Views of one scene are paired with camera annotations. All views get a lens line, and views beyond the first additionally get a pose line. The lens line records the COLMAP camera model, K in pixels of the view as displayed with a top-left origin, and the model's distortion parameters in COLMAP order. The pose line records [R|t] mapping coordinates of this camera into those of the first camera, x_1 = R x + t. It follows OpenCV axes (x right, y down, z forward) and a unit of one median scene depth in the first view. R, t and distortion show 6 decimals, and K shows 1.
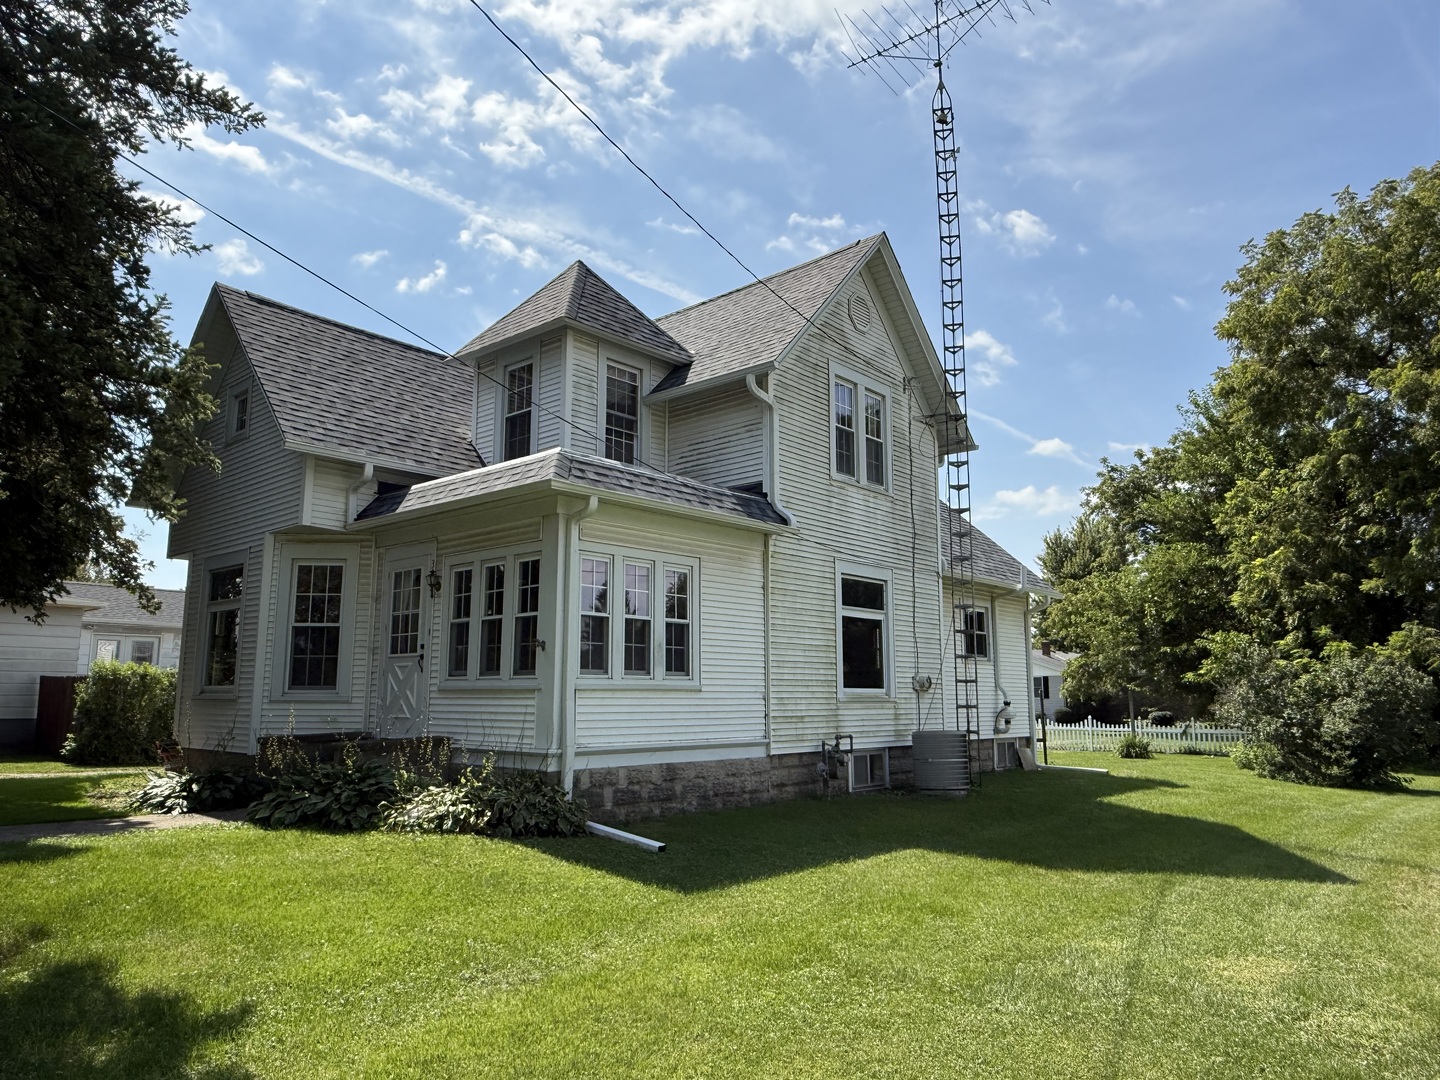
lens RADIAL K [[953.0, 0, 718.9], [0, 953.0, 537.1], [0, 0, 1]] dist [0.003946, 0.000817]
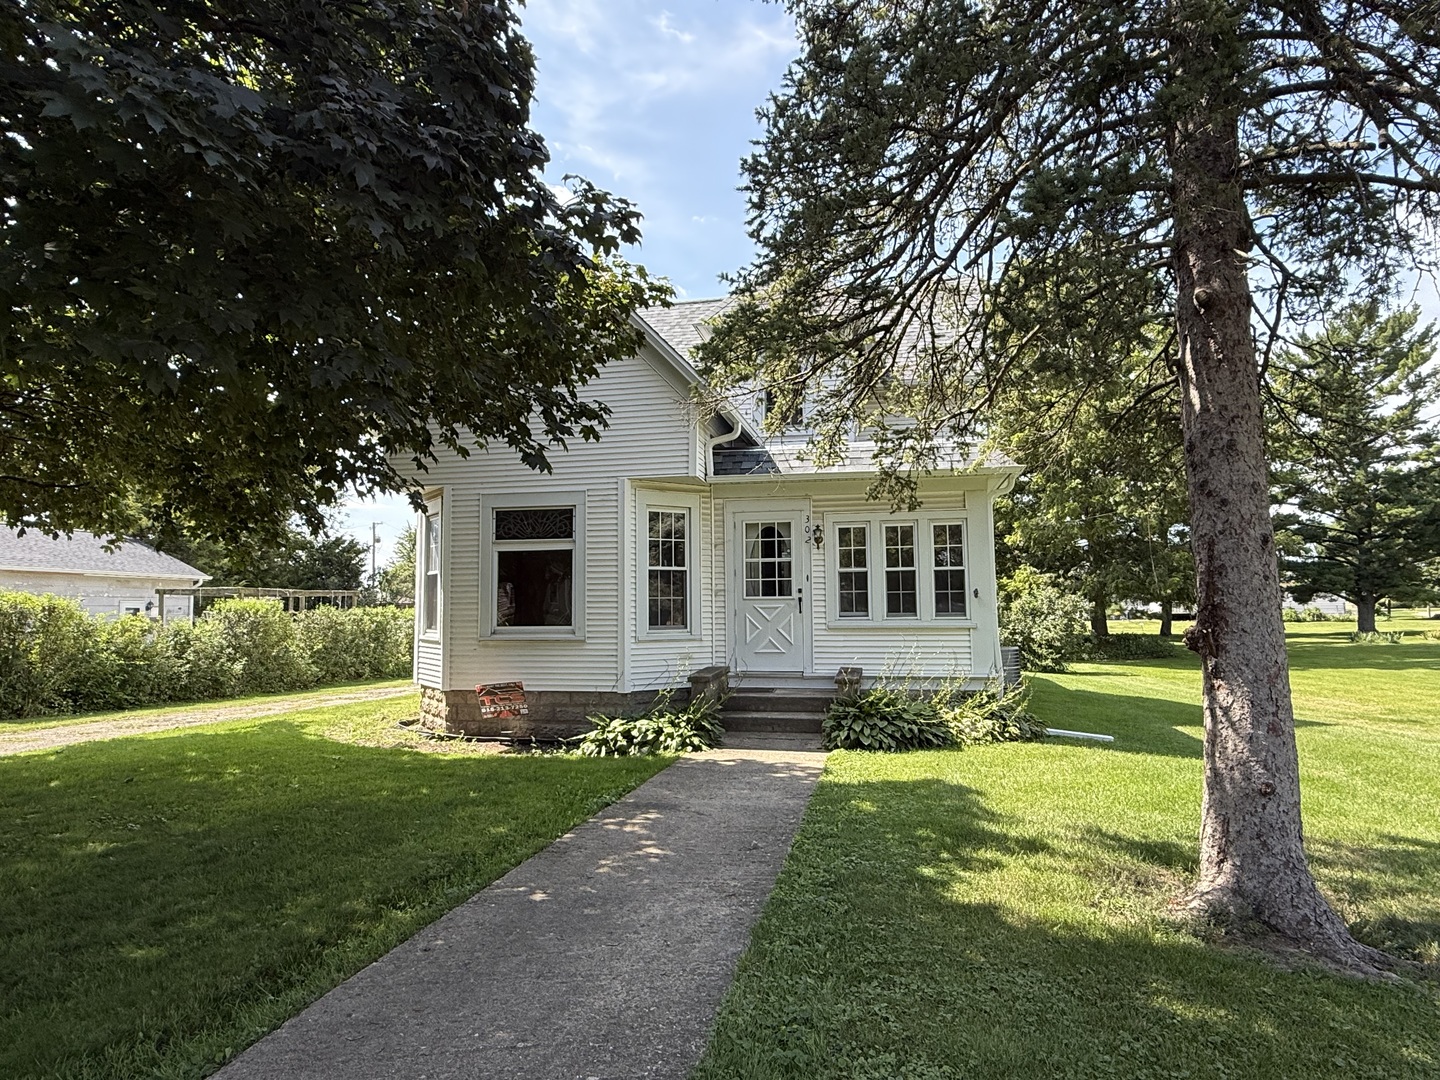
lens RADIAL K [[842.9, 0, 719.9], [0, 842.9, 542.0], [0, 0, 1]] dist [-0.008892, -0.001002]
pose [[0.862828, 0.030742, 0.504561, -0.795367], [-0.072752, 0.995309, 0.063768, -0.001141], [-0.500234, -0.091728, 0.861018, 0.157775]]
